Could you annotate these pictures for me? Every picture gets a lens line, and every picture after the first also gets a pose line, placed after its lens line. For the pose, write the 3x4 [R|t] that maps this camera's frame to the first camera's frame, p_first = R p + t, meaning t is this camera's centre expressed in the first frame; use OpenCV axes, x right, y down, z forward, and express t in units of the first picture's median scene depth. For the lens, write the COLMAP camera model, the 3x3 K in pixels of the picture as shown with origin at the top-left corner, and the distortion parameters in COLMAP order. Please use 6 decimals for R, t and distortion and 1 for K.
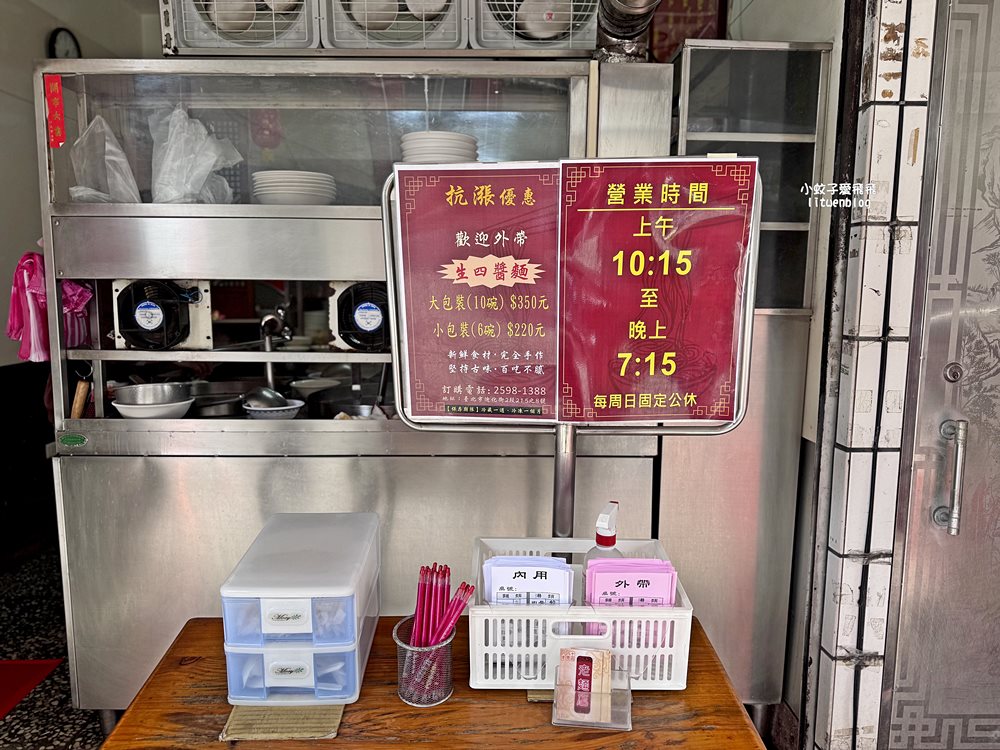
lens RADIAL K [[722.1, 0, 505.4], [0, 722.1, 375.5], [0, 0, 1]] dist [0.004448, -0.005125]
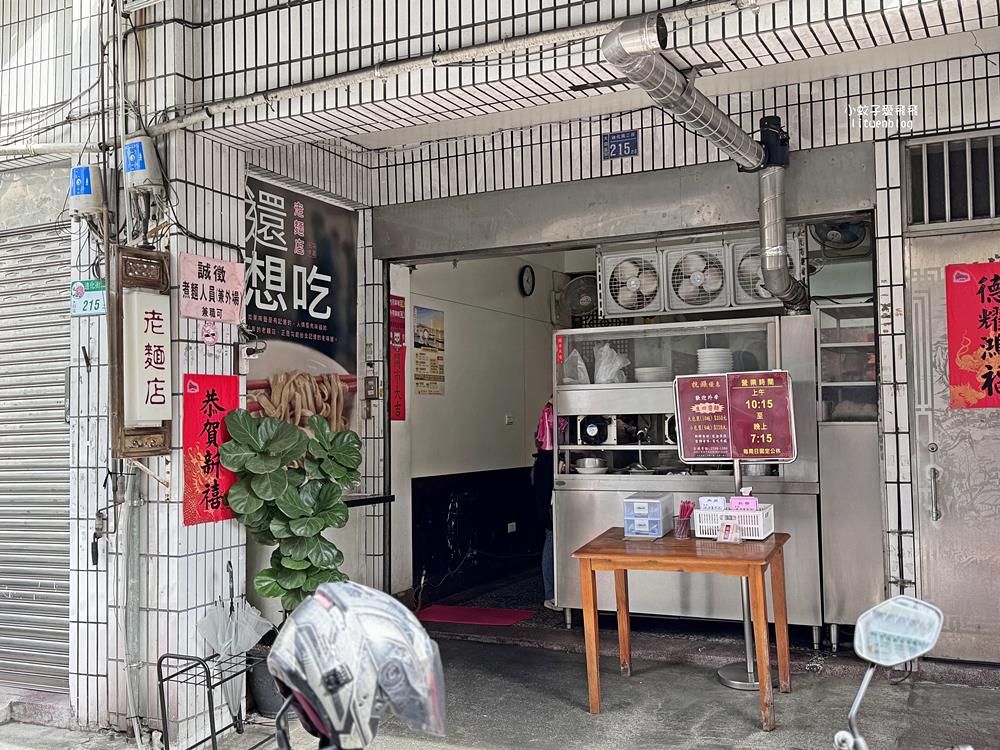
lens RADIAL K [[1051.2, 0, 501.5], [0, 1051.2, 375.9], [0, 0, 1]] dist [0.098036, 0.000000]
pose [[0.894179, -0.040979, -0.445831, 0.938939], [-0.038156, 0.985204, -0.167083, 0.392815], [0.446081, 0.166413, 0.879385, -2.618567]]
